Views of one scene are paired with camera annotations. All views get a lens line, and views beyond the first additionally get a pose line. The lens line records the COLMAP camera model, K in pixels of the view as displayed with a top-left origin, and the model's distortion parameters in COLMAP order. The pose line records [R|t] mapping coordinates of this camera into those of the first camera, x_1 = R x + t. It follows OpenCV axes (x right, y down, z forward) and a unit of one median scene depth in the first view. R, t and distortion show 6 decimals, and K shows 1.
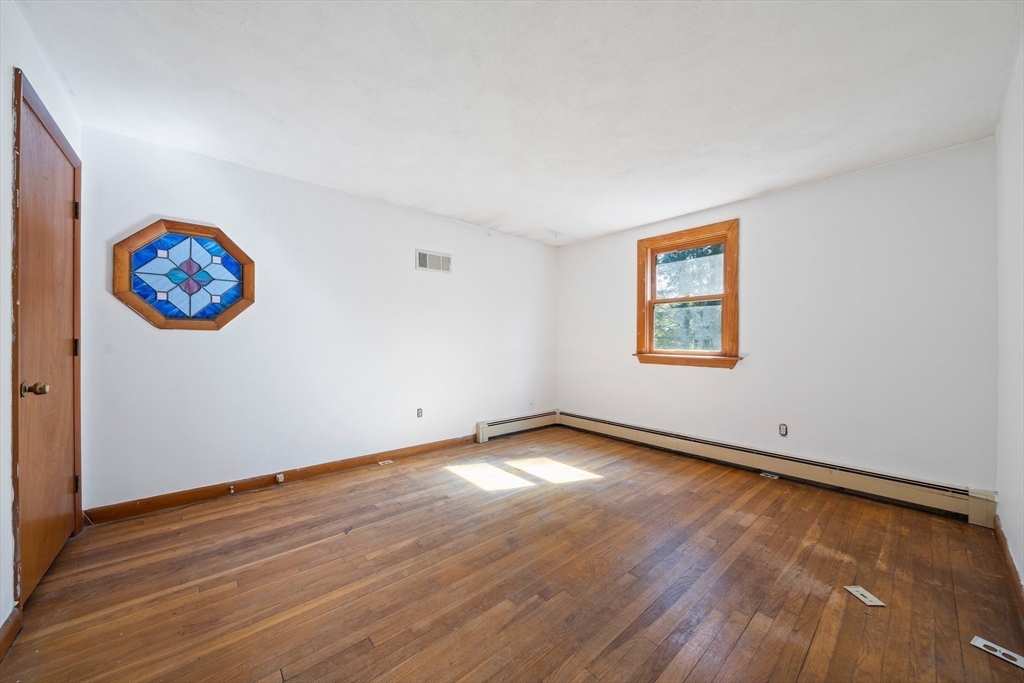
lens RADIAL K [[355.2, 0, 510.5], [0, 355.2, 343.6], [0, 0, 1]] dist [-0.005417, -0.001088]
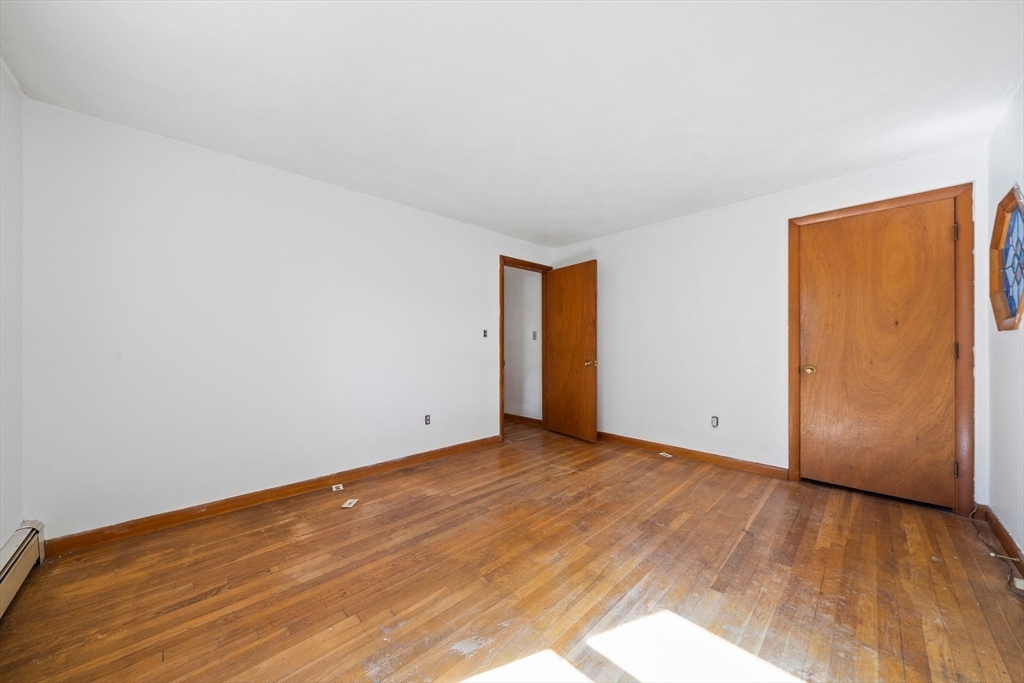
lens RADIAL K [[355.2, 0, 513.1], [0, 355.2, 345.0], [0, 0, 1]] dist [-0.005417, -0.001088]
pose [[-0.998000, -0.003105, -0.063131, 0.263459], [-0.002863, 0.999988, -0.003926, -0.000502], [0.063142, -0.003737, -0.997998, 1.897729]]
